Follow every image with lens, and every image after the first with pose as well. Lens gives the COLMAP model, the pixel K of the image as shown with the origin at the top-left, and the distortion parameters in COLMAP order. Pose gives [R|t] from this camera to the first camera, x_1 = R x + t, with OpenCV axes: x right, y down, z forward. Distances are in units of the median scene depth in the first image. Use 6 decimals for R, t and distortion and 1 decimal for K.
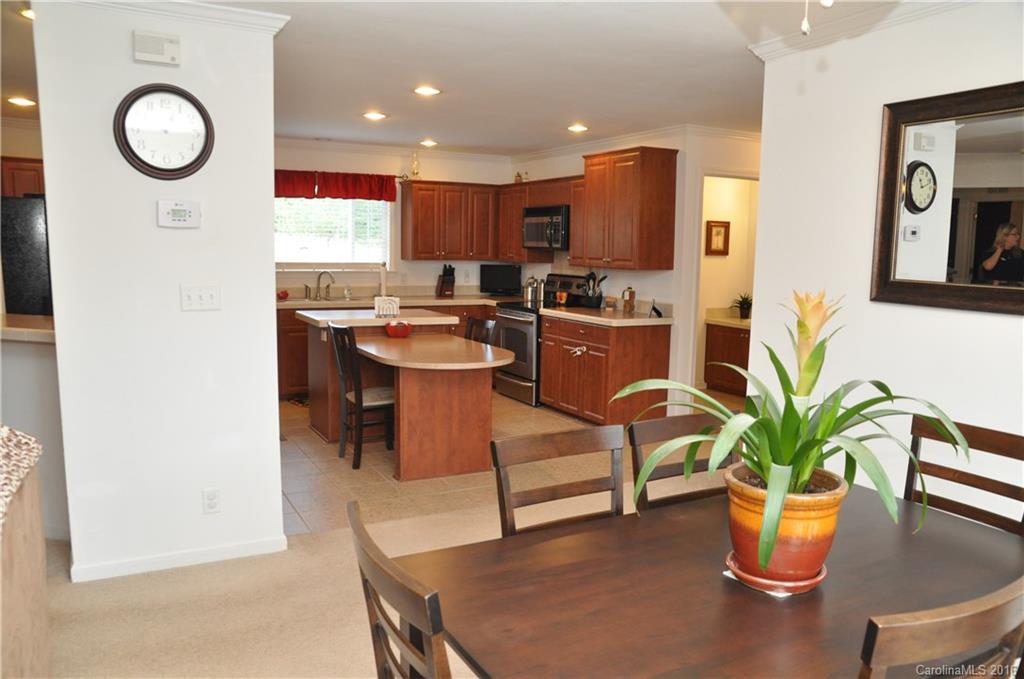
lens RADIAL K [[768.2, 0, 515.0], [0, 768.2, 343.6], [0, 0, 1]] dist [-0.136057, 0.116771]
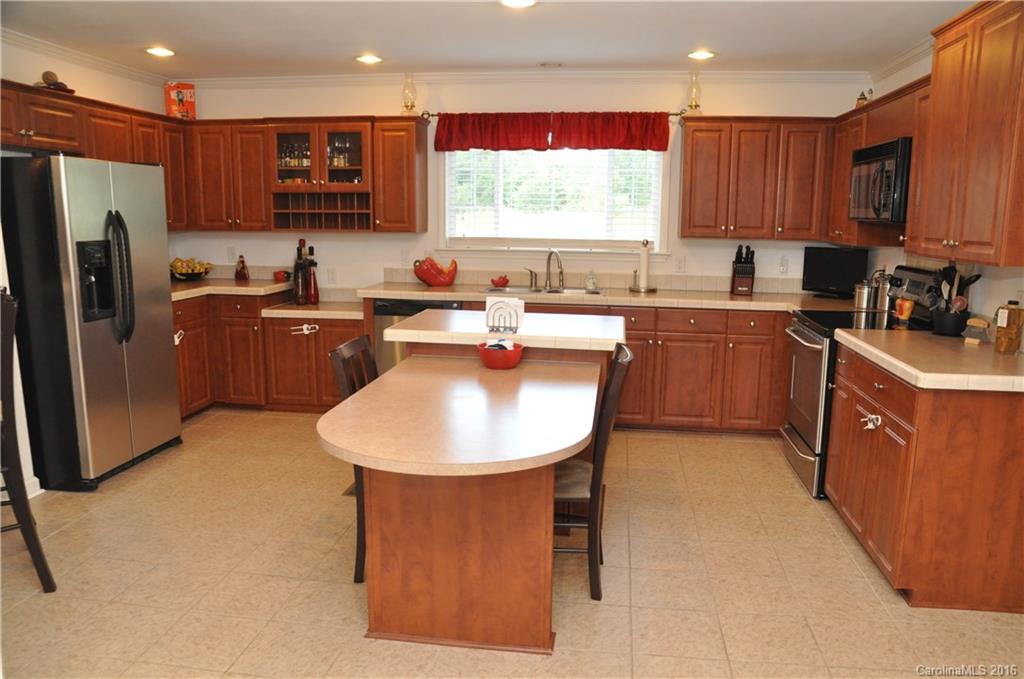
lens RADIAL K [[768.2, 0, 509.6], [0, 768.2, 355.2], [0, 0, 1]] dist [-0.136057, 0.116771]
pose [[0.803518, 0.095909, -0.587504, 0.149395], [-0.069106, 0.995291, 0.067965, -0.043314], [0.591256, -0.014011, 0.806362, 0.386524]]
